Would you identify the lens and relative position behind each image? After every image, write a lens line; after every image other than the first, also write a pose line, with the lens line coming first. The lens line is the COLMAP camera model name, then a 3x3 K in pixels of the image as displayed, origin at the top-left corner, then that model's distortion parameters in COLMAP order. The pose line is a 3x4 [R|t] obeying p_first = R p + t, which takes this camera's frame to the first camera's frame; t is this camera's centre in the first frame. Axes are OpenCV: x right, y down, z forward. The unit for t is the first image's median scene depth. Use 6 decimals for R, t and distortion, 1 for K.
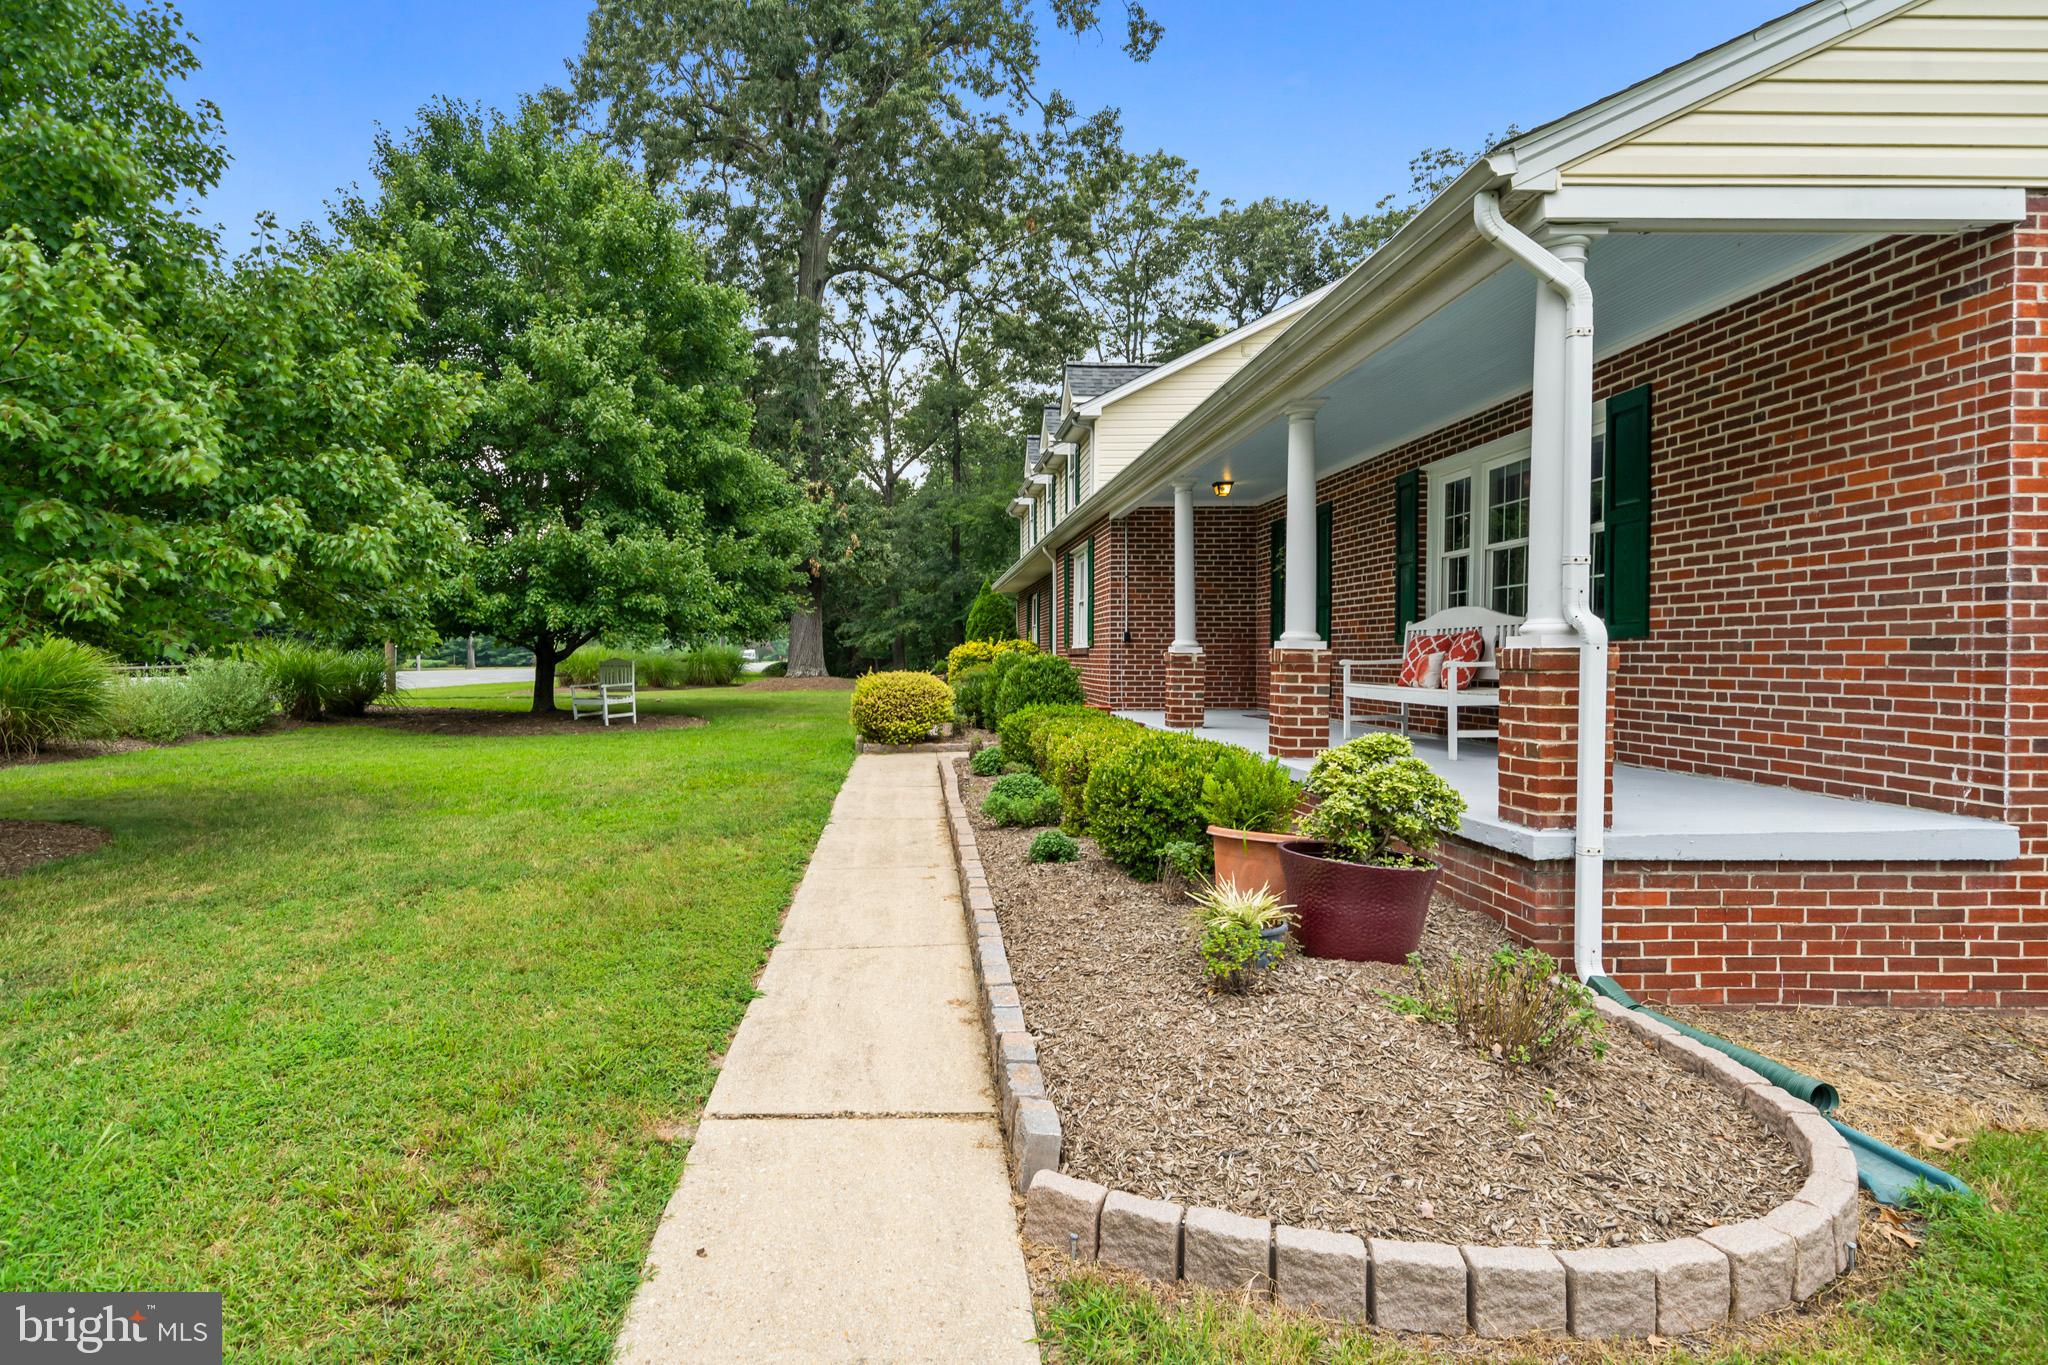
lens RADIAL K [[1007.1, 0, 1023.5], [0, 1007.1, 693.1], [0, 0, 1]] dist [0.015790, -0.001076]
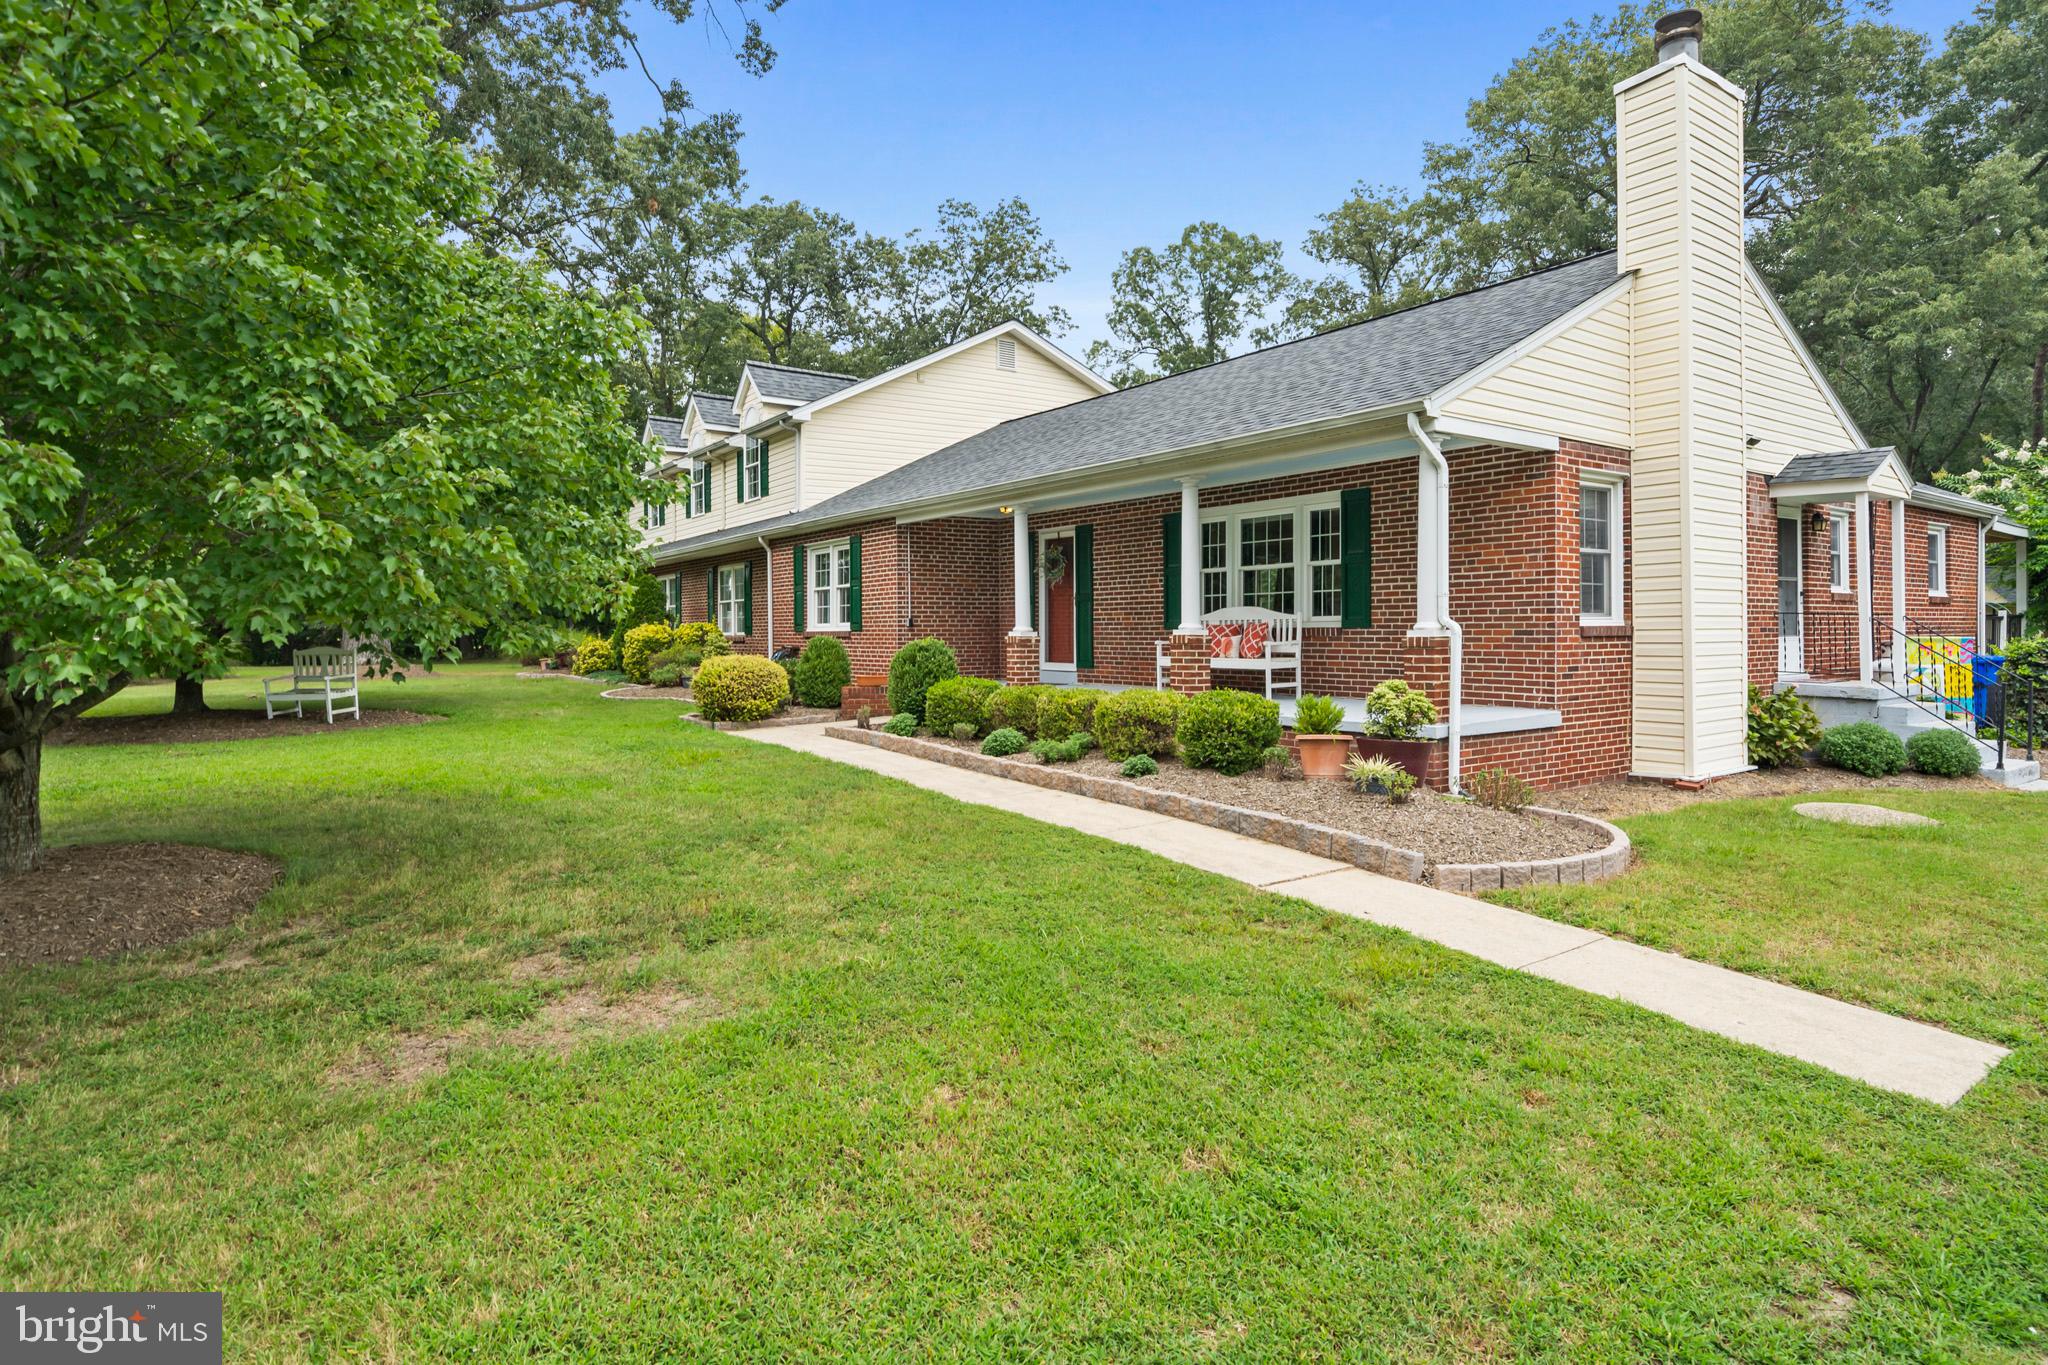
lens RADIAL K [[1035.5, 0, 1024.0], [0, 1035.5, 682.5], [0, 0, 1]] dist [0.000479, -0.000406]
pose [[0.839522, -0.034162, 0.542250, -1.248929], [0.027531, 0.999414, 0.020340, -0.015762], [-0.542627, -0.002147, 0.839971, -0.298708]]
